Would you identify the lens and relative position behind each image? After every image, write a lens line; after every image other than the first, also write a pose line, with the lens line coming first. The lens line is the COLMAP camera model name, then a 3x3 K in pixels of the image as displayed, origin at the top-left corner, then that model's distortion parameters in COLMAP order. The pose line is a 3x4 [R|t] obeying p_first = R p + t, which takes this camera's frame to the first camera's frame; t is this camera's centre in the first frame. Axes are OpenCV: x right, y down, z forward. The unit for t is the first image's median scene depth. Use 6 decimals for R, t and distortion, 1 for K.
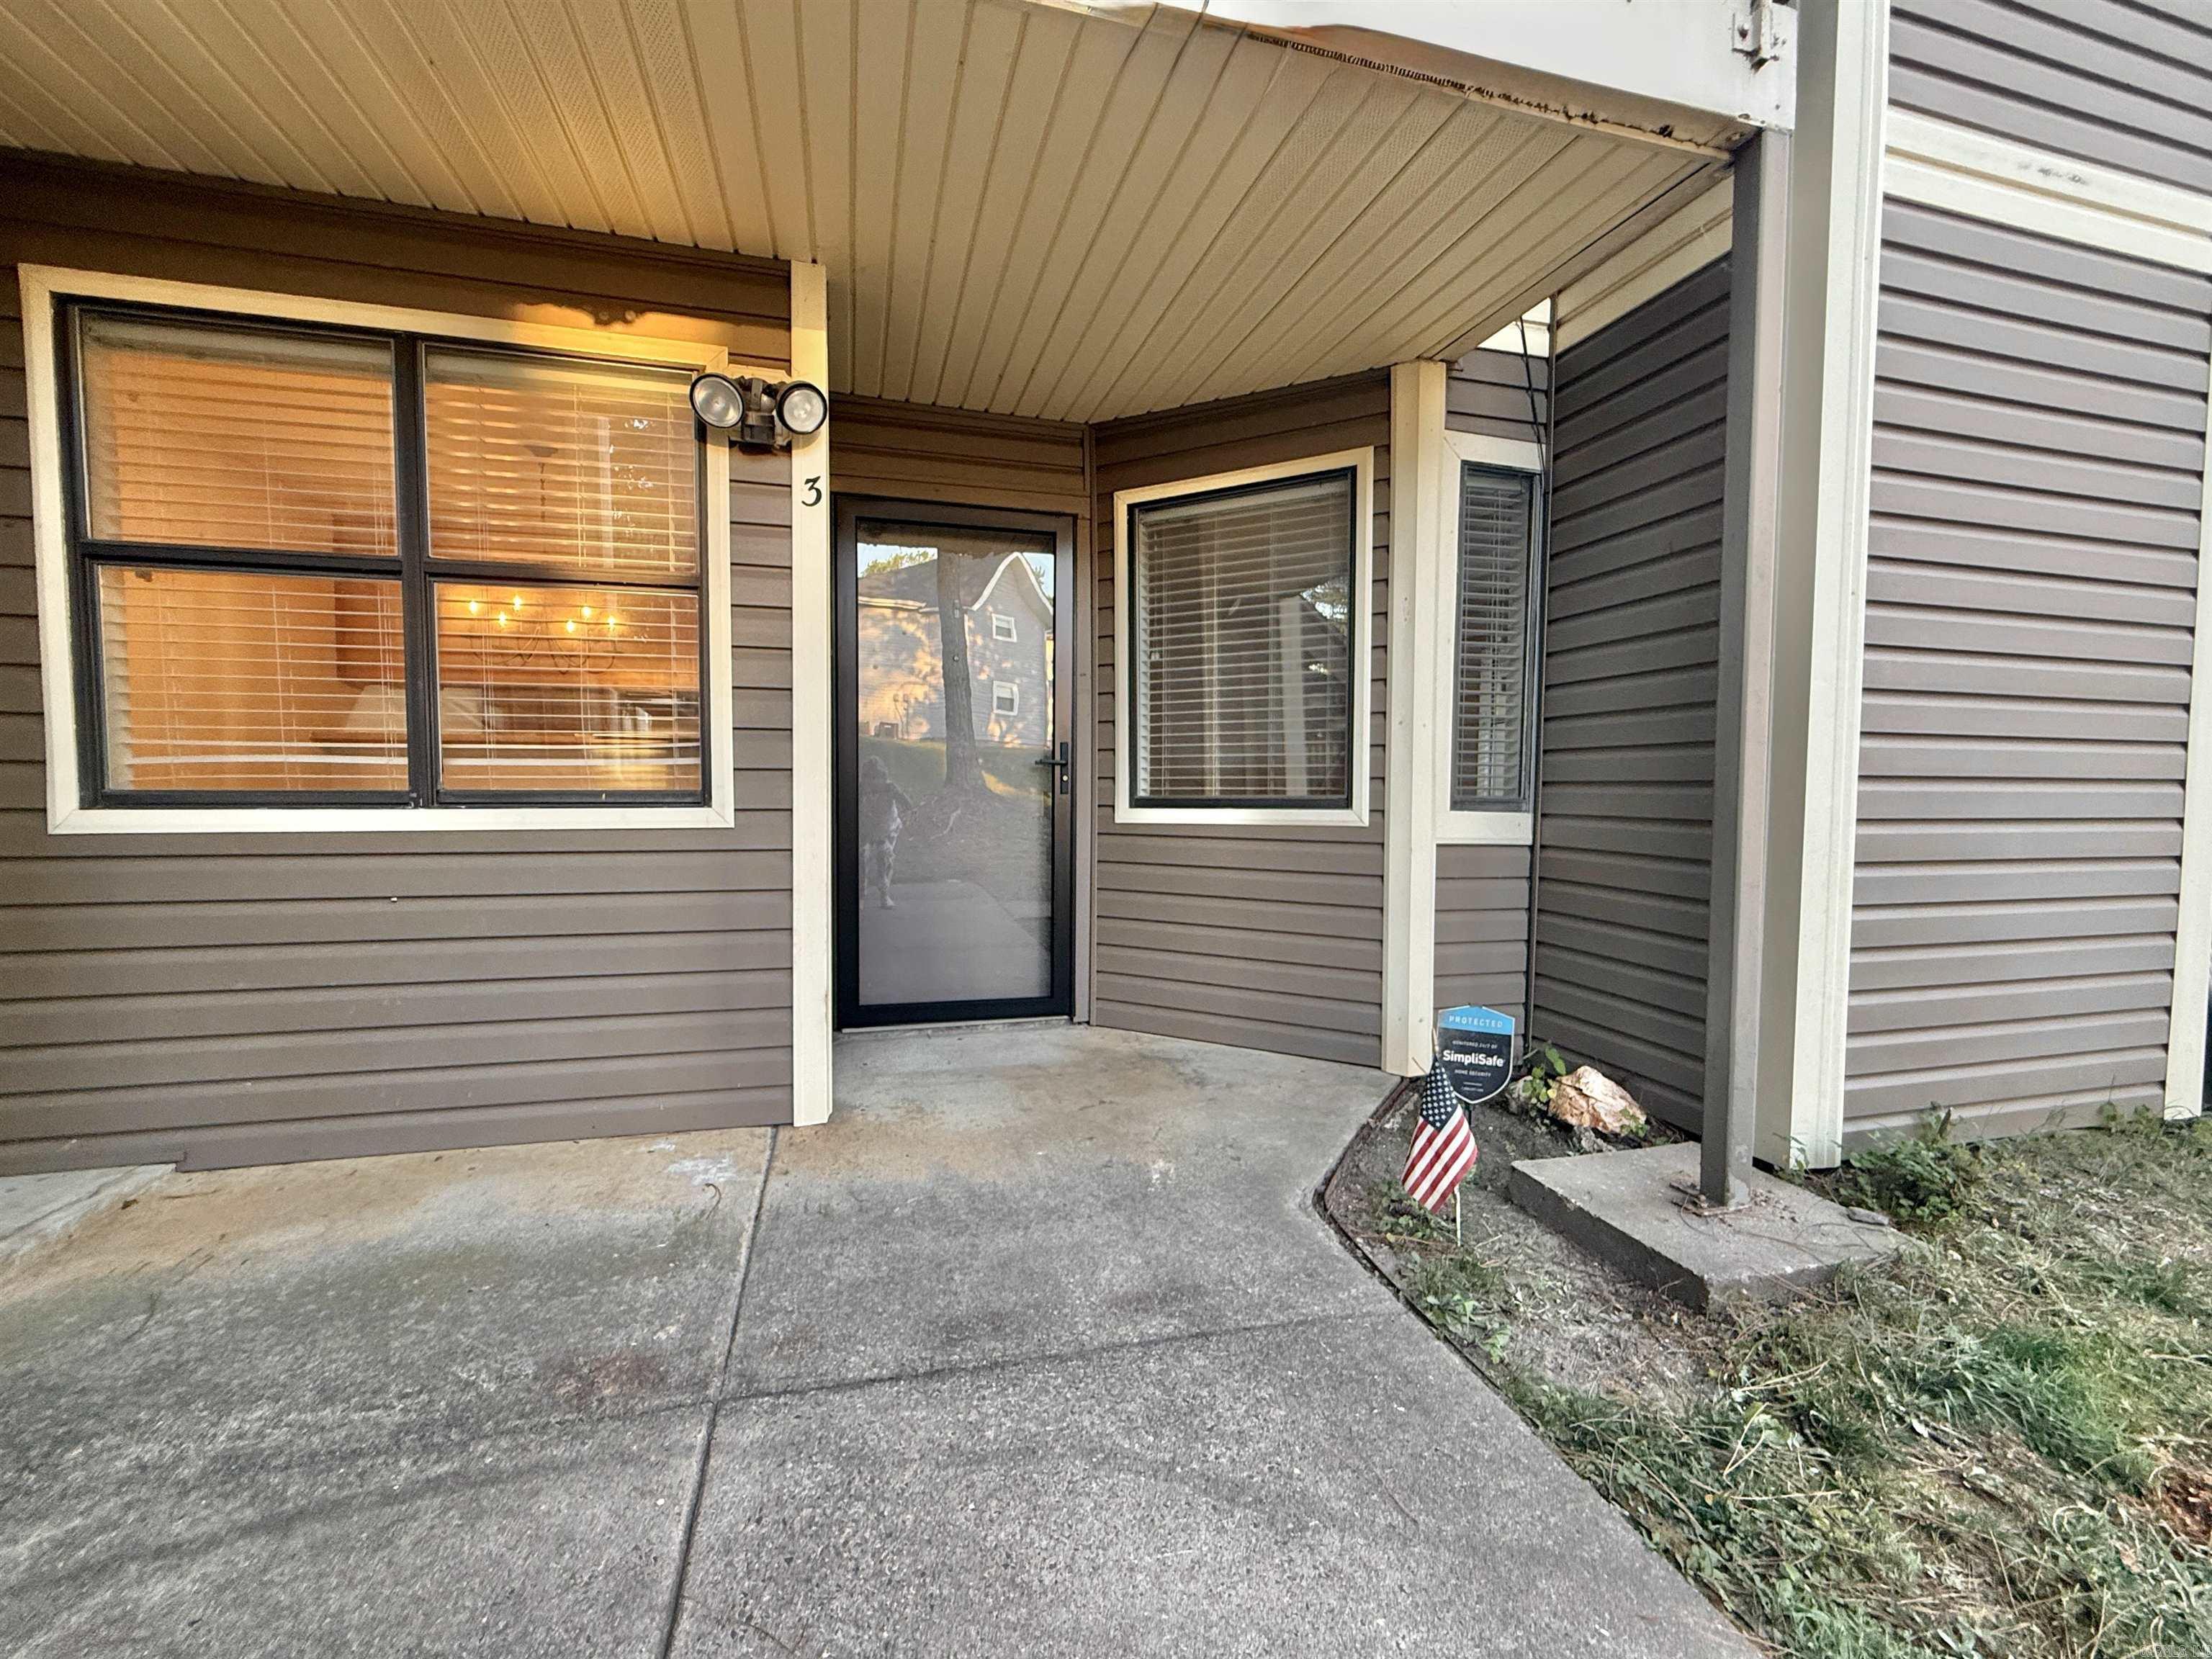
lens RADIAL K [[933.1, 0, 1107.7], [0, 933.1, 826.9], [0, 0, 1]] dist [-0.000147, 0.000660]
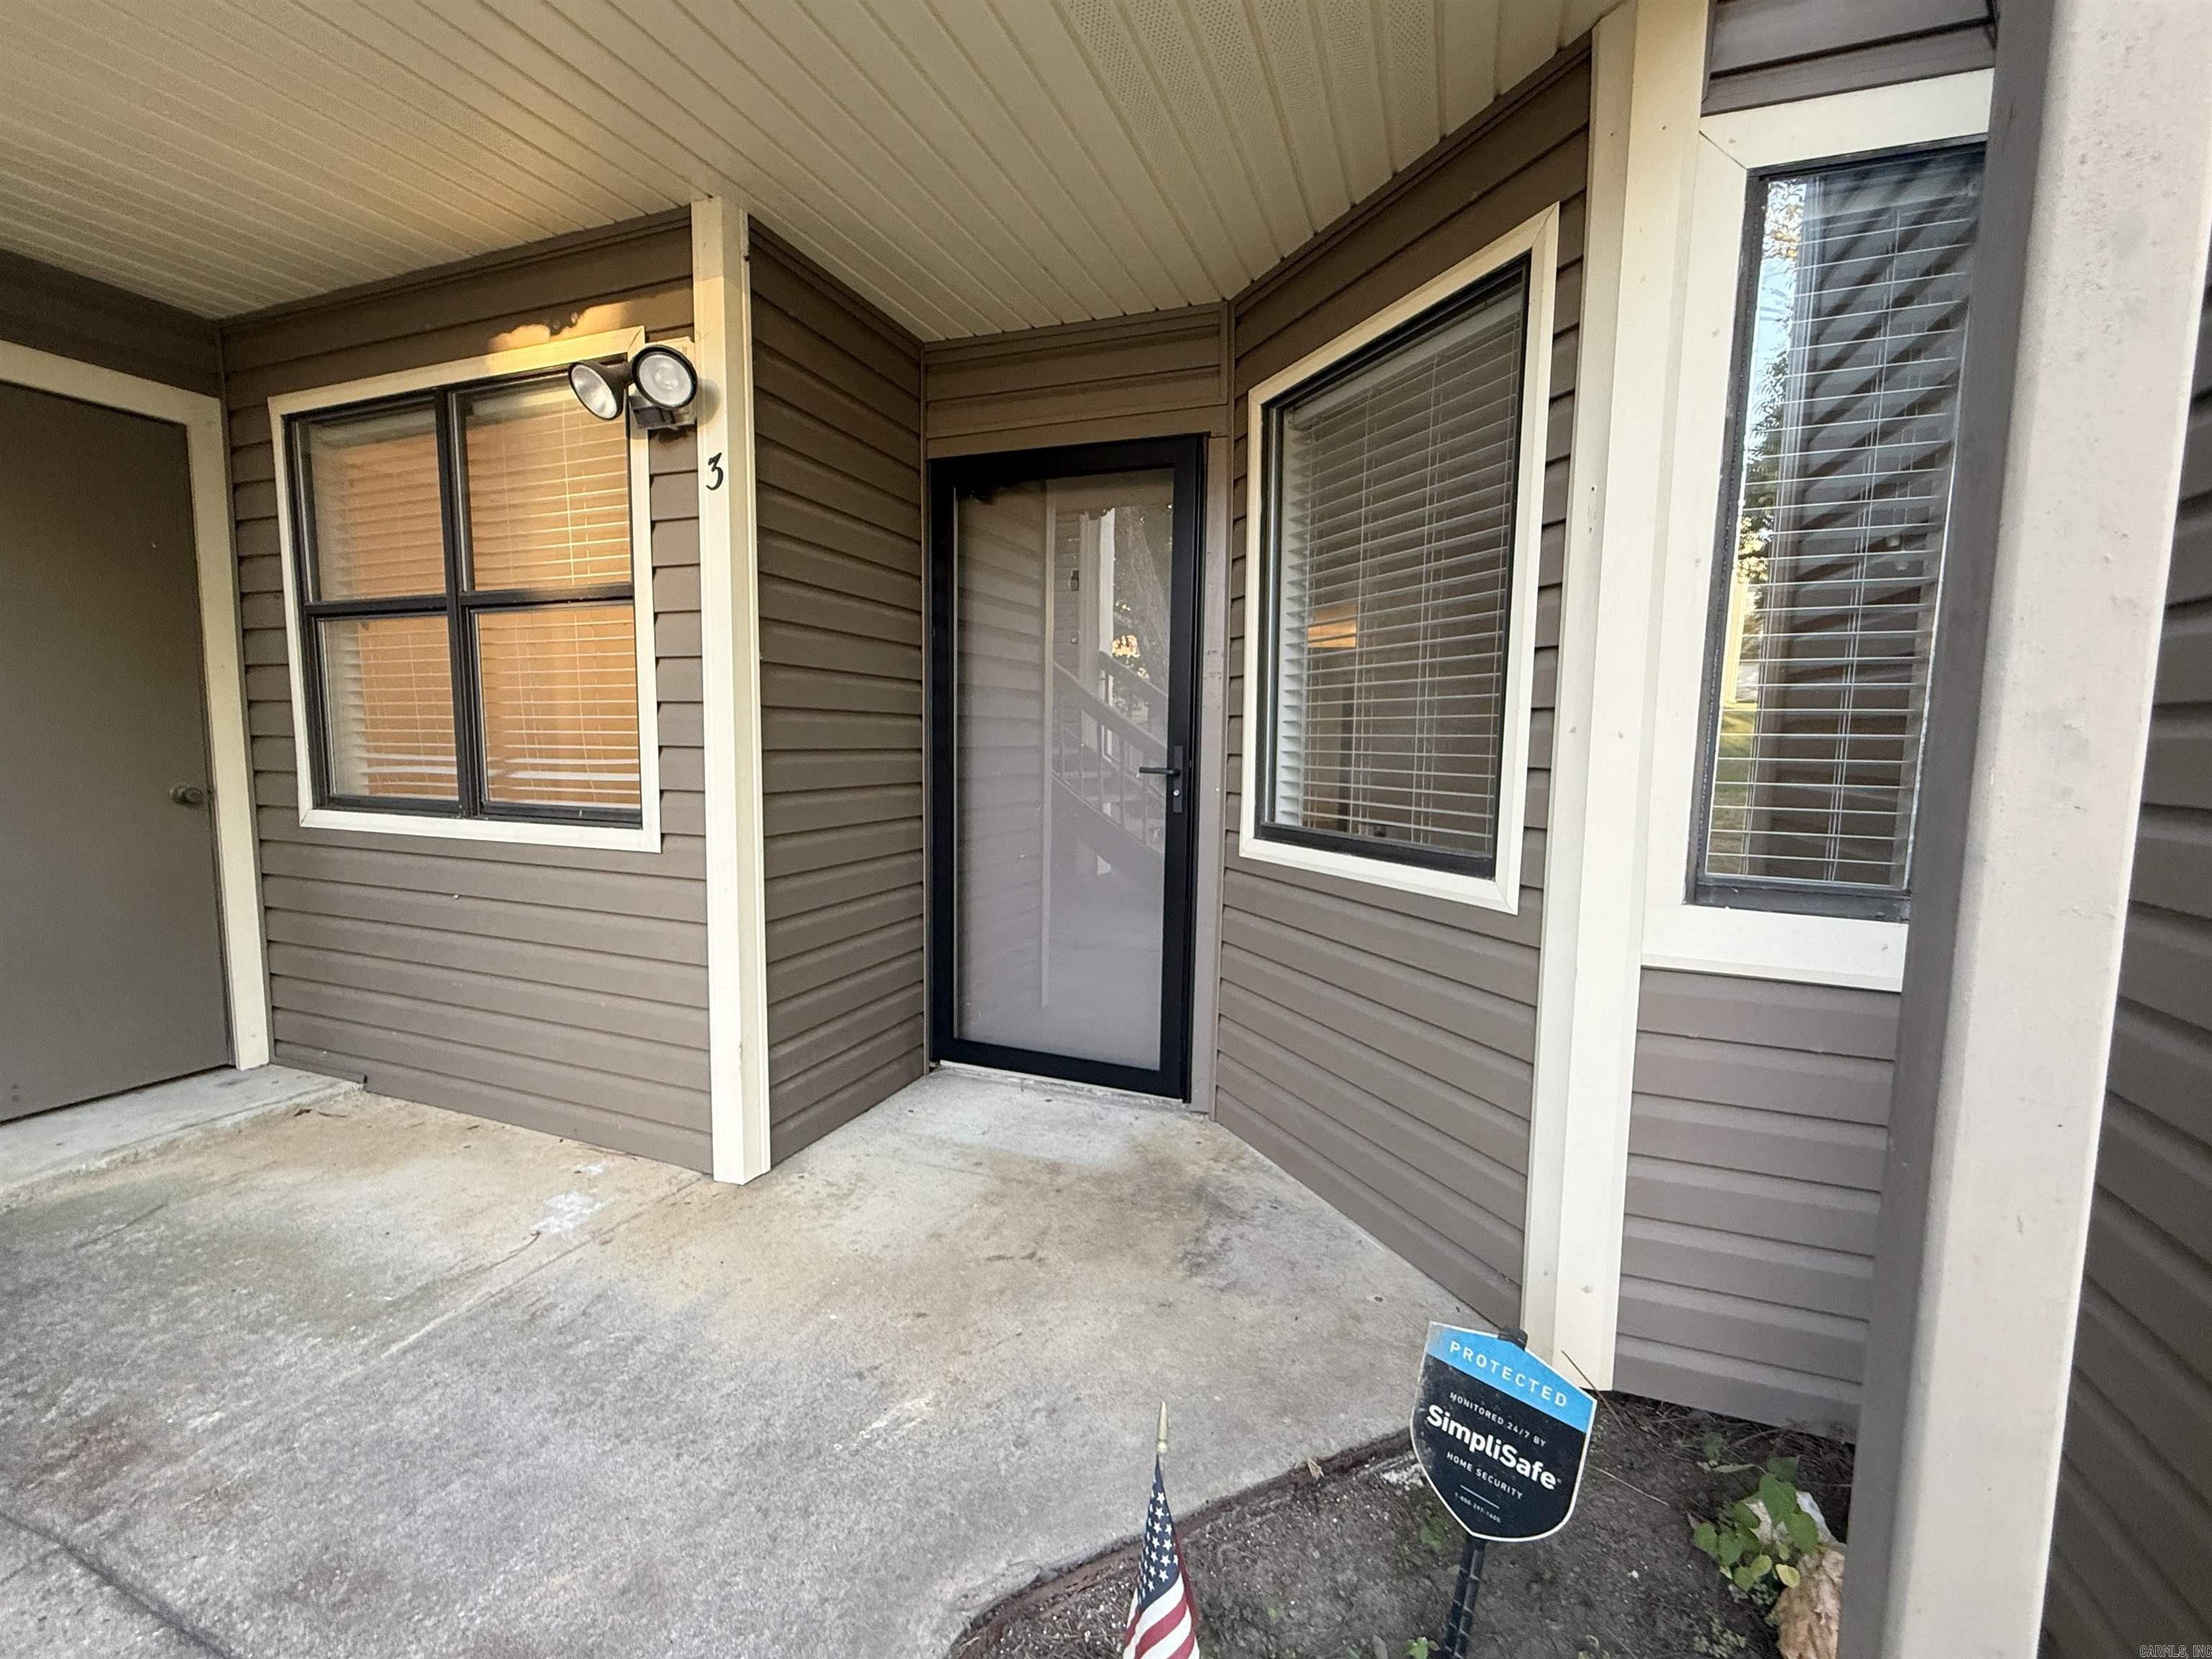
lens RADIAL K [[933.1, 0, 1107.7], [0, 933.1, 826.9], [0, 0, 1]] dist [-0.000147, 0.000660]
pose [[0.805602, 0.063157, -0.589082, 0.512749], [-0.035876, 0.997678, 0.057900, -0.095584], [0.591370, -0.025510, 0.805996, 0.516898]]
